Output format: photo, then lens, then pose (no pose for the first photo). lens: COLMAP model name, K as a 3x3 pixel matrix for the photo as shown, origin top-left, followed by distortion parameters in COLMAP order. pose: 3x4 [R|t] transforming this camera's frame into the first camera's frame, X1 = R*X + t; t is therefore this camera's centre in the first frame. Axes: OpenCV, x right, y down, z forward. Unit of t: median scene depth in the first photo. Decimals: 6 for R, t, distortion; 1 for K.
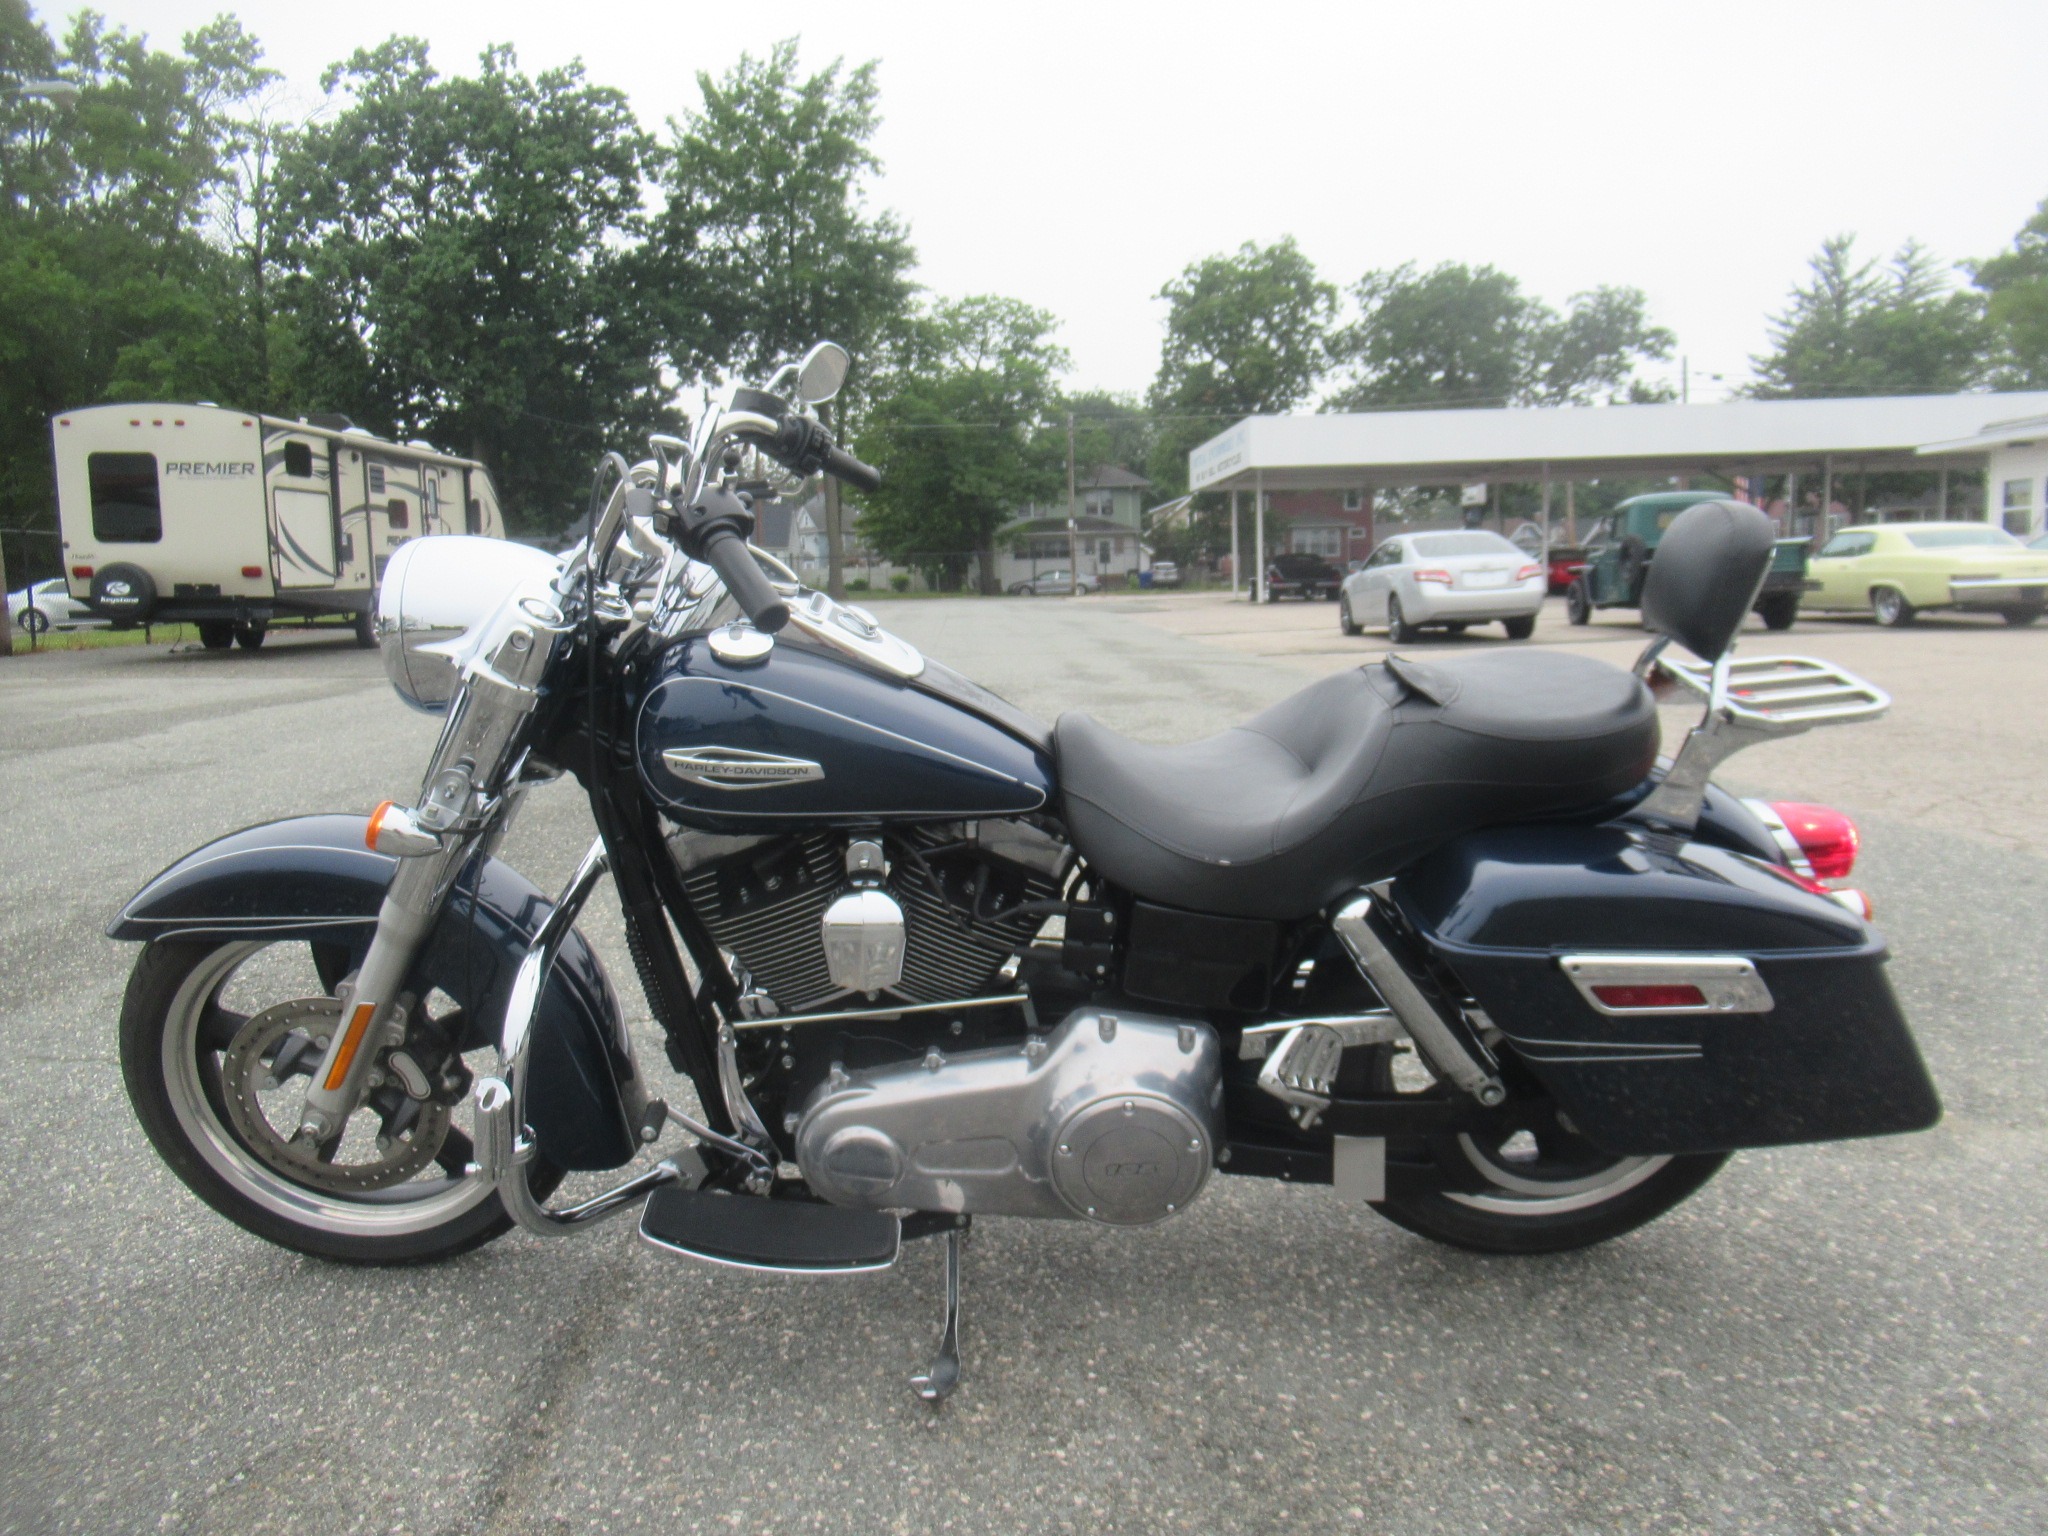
lens RADIAL K [[1455.6, 0, 997.3], [0, 1455.6, 788.7], [0, 0, 1]] dist [-0.004503, -0.004349]
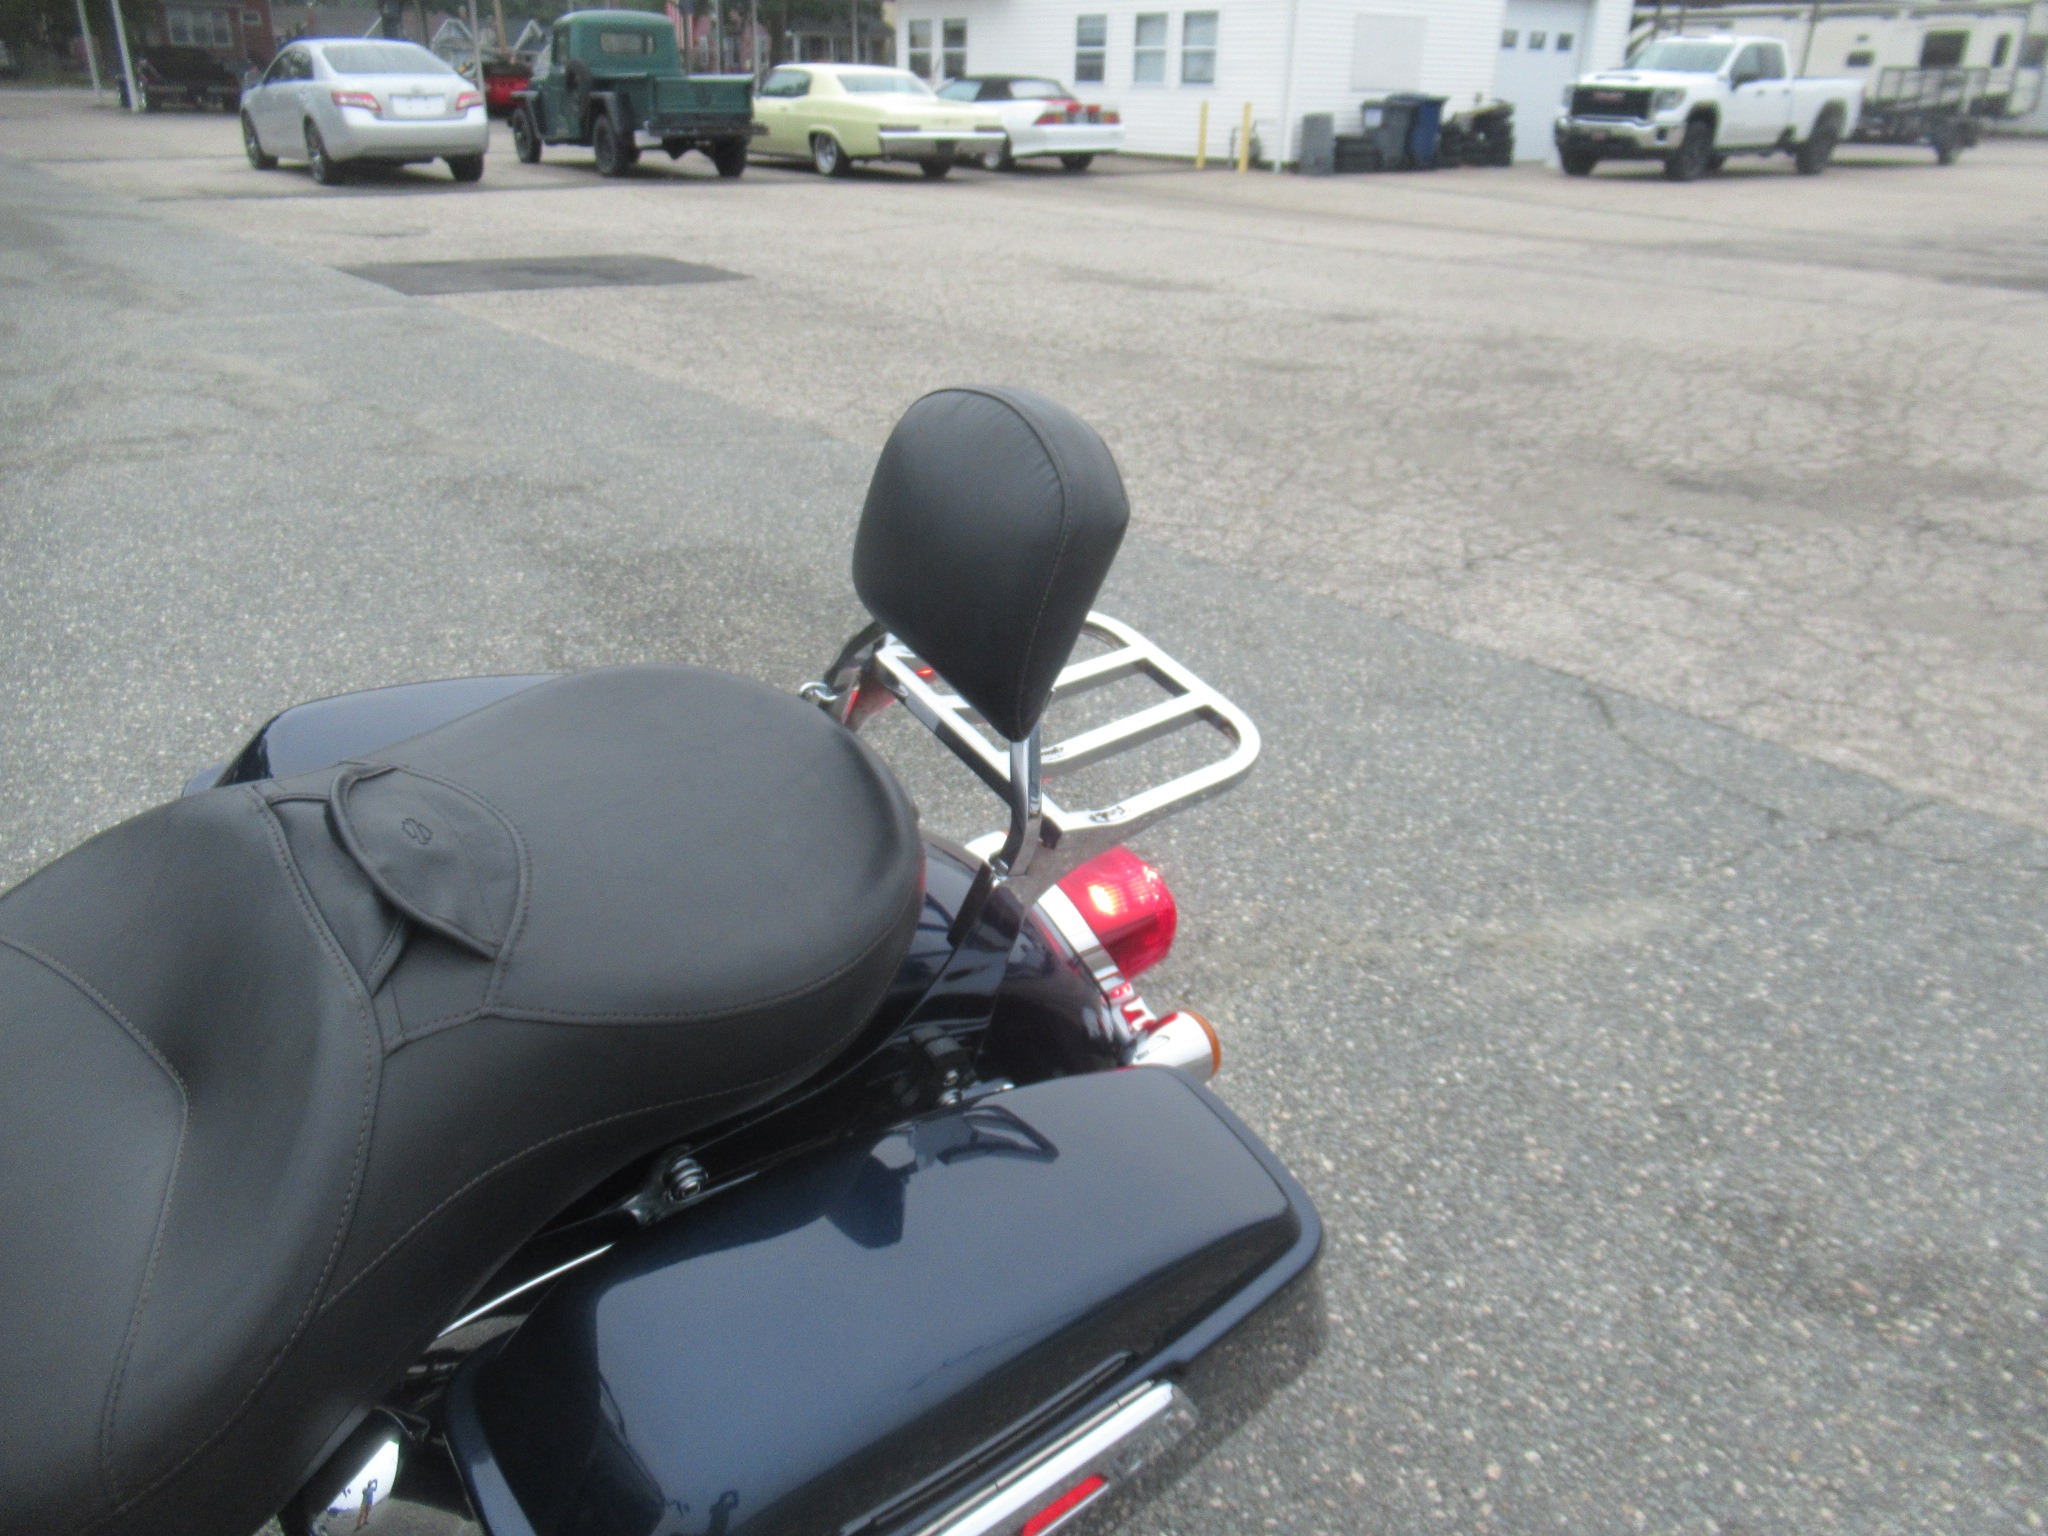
lens RADIAL K [[1504.1, 0, 978.5], [0, 1504.1, 794.3], [0, 0, 1]] dist [0.055132, -0.072554]
pose [[0.797657, -0.208166, 0.566048, 0.150537], [0.037318, 0.953783, 0.298169, -0.198759], [-0.601956, -0.216713, 0.768560, 0.521556]]
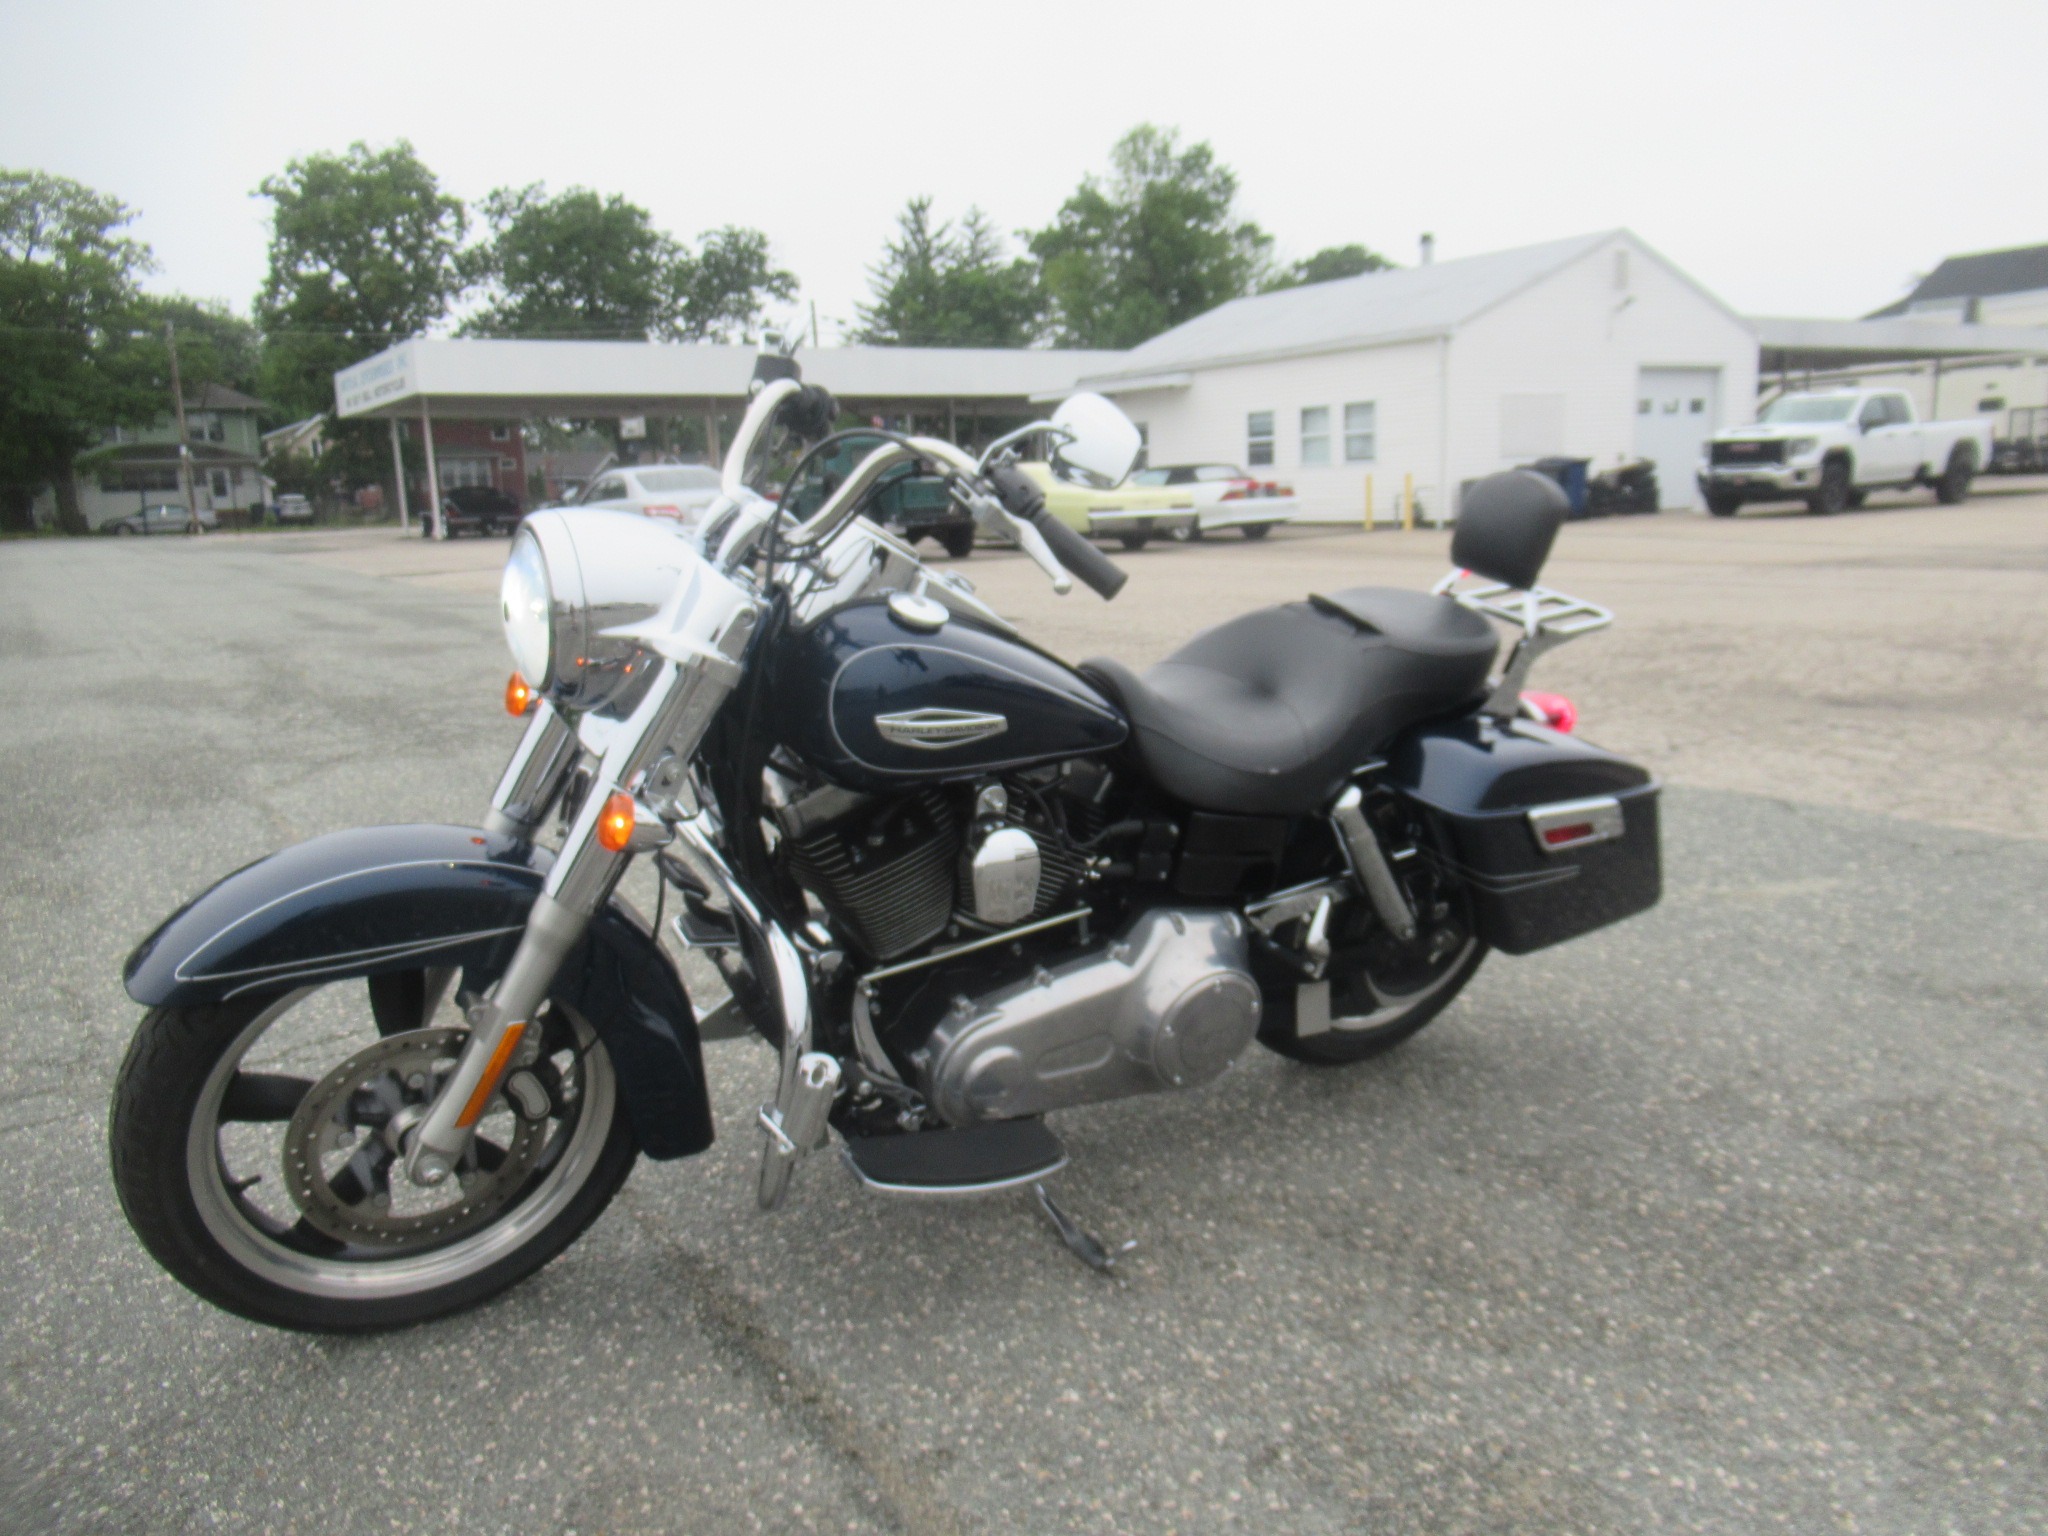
lens RADIAL K [[1475.9, 0, 991.6], [0, 1475.9, 777.0], [0, 0, 1]] dist [0.000746, -0.005796]
pose [[0.857120, -0.097200, 0.505864, -0.576328], [0.080073, 0.995239, 0.055558, -0.027572], [-0.508856, -0.007113, 0.860822, 0.048786]]
